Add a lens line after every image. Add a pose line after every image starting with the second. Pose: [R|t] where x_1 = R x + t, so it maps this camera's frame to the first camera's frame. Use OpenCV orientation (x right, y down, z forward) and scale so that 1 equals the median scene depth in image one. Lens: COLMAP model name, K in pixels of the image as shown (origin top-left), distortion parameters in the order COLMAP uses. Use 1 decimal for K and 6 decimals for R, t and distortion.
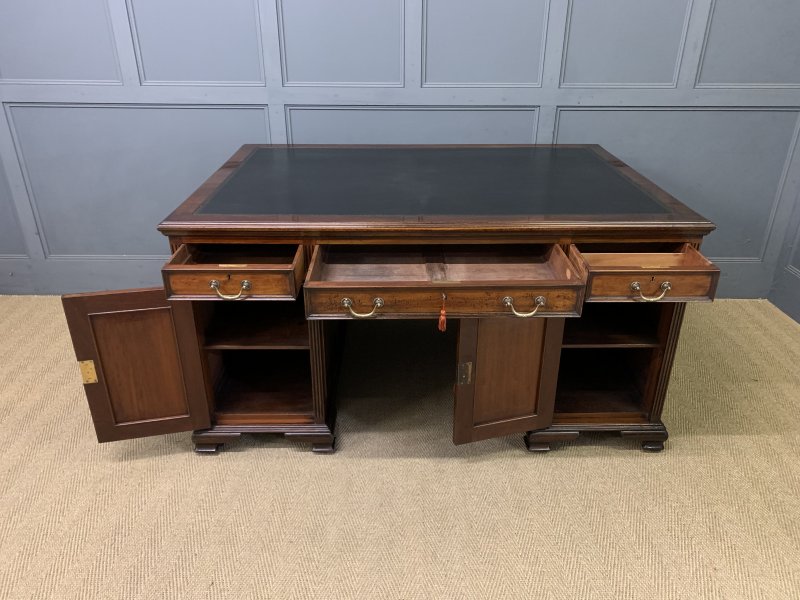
lens RADIAL K [[612.6, 0, 399.2], [0, 612.6, 303.1], [0, 0, 1]] dist [0.030435, -0.015332]
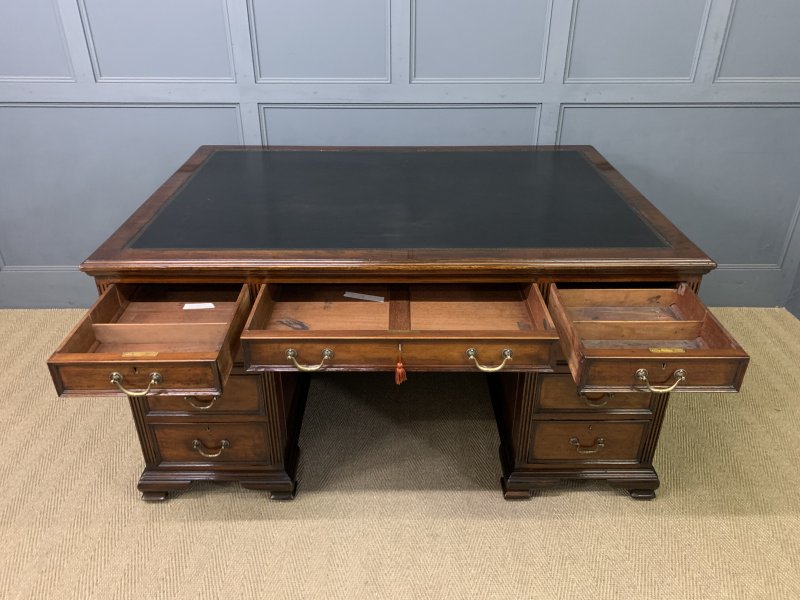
lens RADIAL K [[612.6, 0, 397.8], [0, 612.6, 293.8], [0, 0, 1]] dist [0.030435, -0.015332]
pose [[0.999943, -0.007063, 0.008012, 0.008338], [0.006700, 0.998989, 0.044457, -0.084104], [-0.008318, -0.044400, 0.998979, 0.090795]]
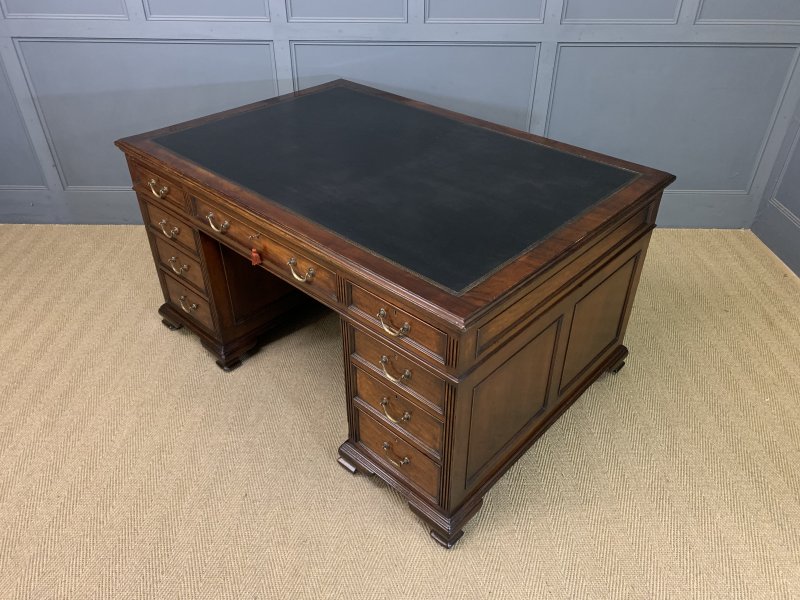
lens RADIAL K [[612.6, 0, 401.2], [0, 612.6, 300.1], [0, 0, 1]] dist [0.030435, -0.015332]
pose [[0.999996, 0.001610, 0.002328, -0.004125], [-0.001959, 0.987285, 0.158947, -0.062359], [-0.002043, -0.158951, 0.987284, -0.071726]]
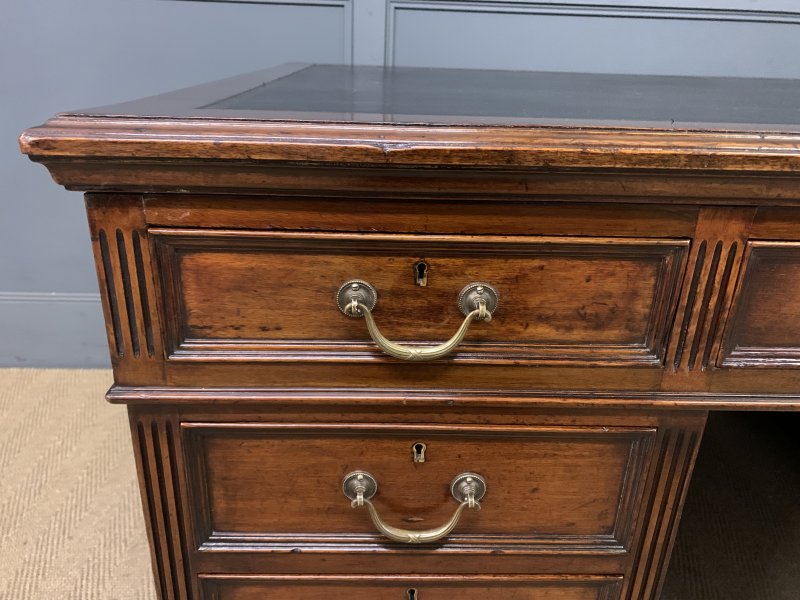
lens RADIAL K [[612.6, 0, 393.8], [0, 612.6, 300.5], [0, 0, 1]] dist [0.030435, -0.015332]
pose [[0.998867, 0.010912, 0.046313, -0.203892], [-0.007903, 0.997876, -0.064658, -0.045072], [-0.046921, 0.064219, 0.996832, 0.522217]]
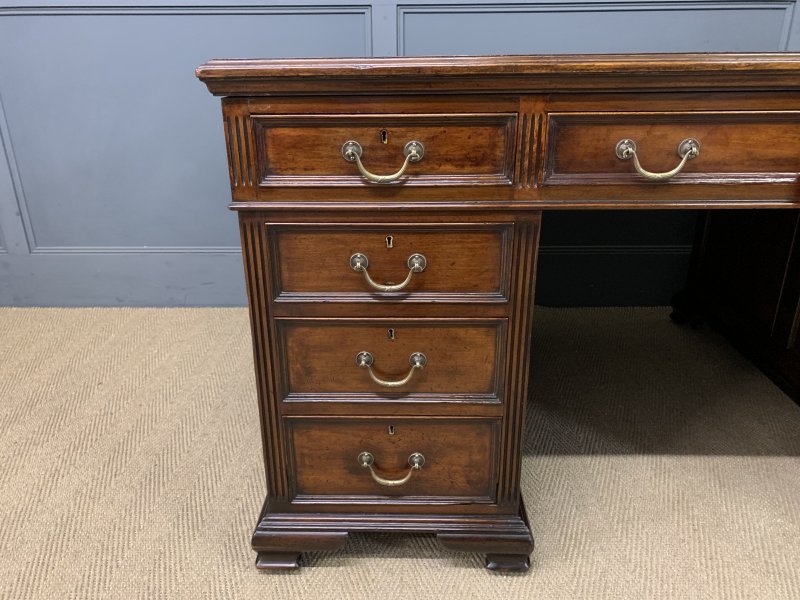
lens RADIAL K [[612.6, 0, 394.7], [0, 612.6, 304.3], [0, 0, 1]] dist [0.030435, -0.015332]
pose [[0.999785, -0.004907, -0.020170, -0.179675], [0.003379, 0.997167, -0.075142, 0.041570], [0.020481, 0.075058, 0.996969, 0.381051]]
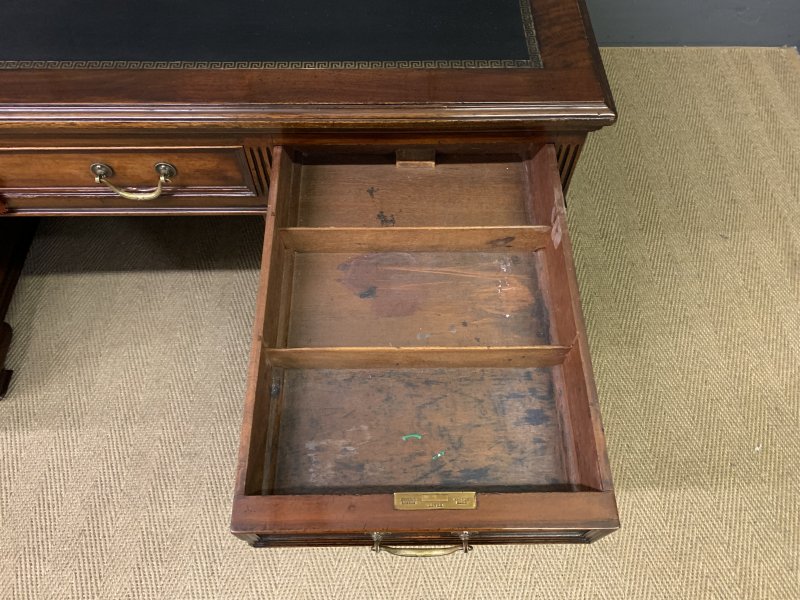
lens RADIAL K [[612.6, 0, 398.8], [0, 612.6, 294.6], [0, 0, 1]] dist [0.030435, -0.015332]
pose [[0.999800, -0.015590, 0.012490, 0.207799], [0.006372, 0.841454, 0.540291, -0.160413], [-0.018933, -0.540104, 0.841385, 0.395391]]
